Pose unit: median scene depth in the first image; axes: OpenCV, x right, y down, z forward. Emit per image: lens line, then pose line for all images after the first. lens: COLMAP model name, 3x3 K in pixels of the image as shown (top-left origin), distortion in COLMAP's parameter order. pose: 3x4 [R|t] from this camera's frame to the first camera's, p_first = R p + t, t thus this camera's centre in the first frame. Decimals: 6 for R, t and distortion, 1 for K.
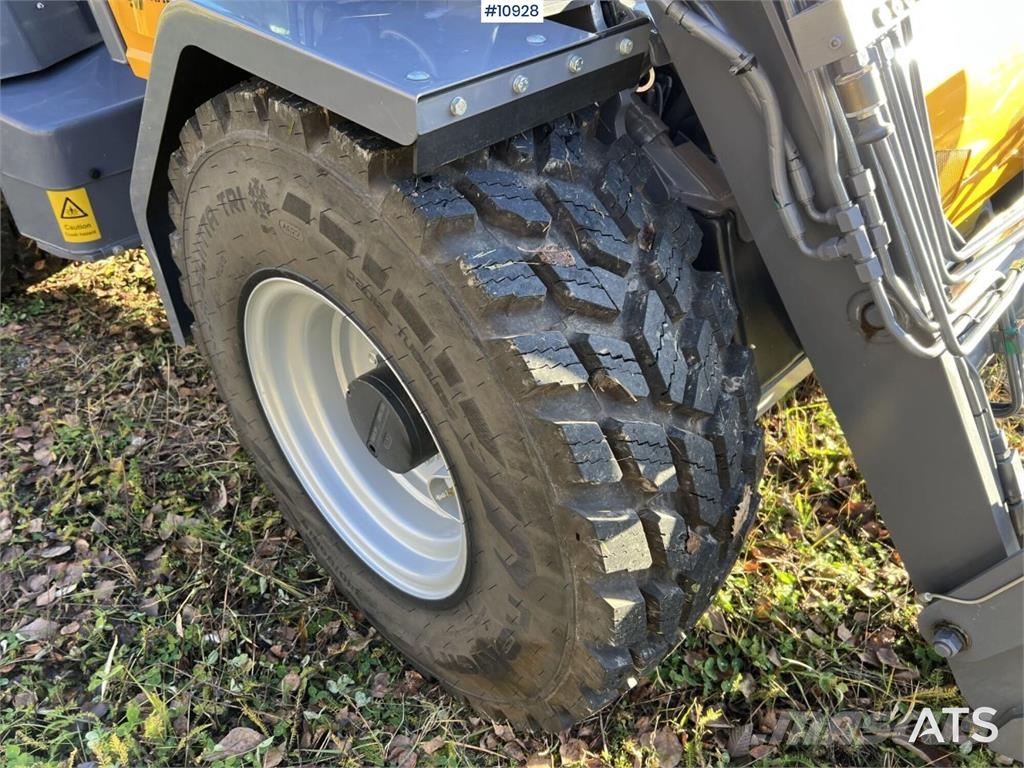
lens RADIAL K [[769.4, 0, 500.6], [0, 769.4, 378.7], [0, 0, 1]] dist [0.055462, -0.064114]
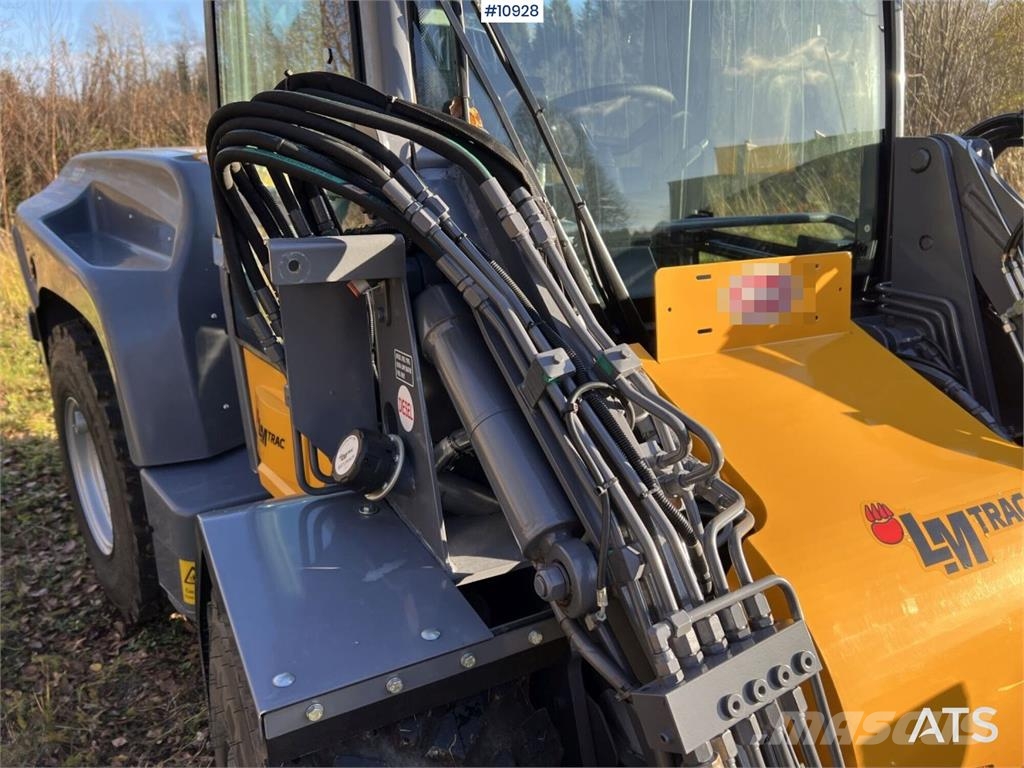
lens RADIAL K [[769.4, 0, 520.0], [0, 769.4, 390.1], [0, 0, 1]] dist [0.055462, -0.064114]
pose [[0.957897, 0.100591, -0.268914, 0.390866], [-0.189527, 0.925090, -0.329071, -0.395751], [0.215668, 0.366183, 0.905206, -0.055876]]
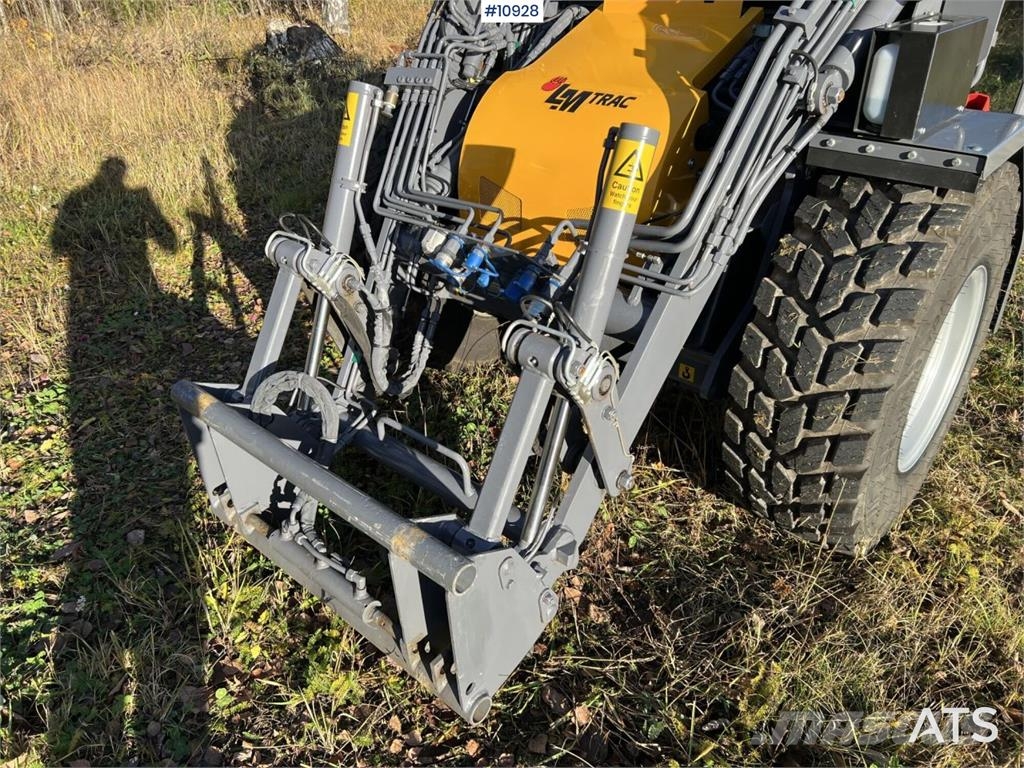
lens RADIAL K [[769.4, 0, 504.3], [0, 769.4, 378.7], [0, 0, 1]] dist [0.055462, -0.064114]
pose [[0.064424, 0.491185, -0.868669, 3.161639], [-0.613475, 0.706058, 0.353739, -0.817426], [0.787082, 0.510117, 0.346817, 0.742916]]
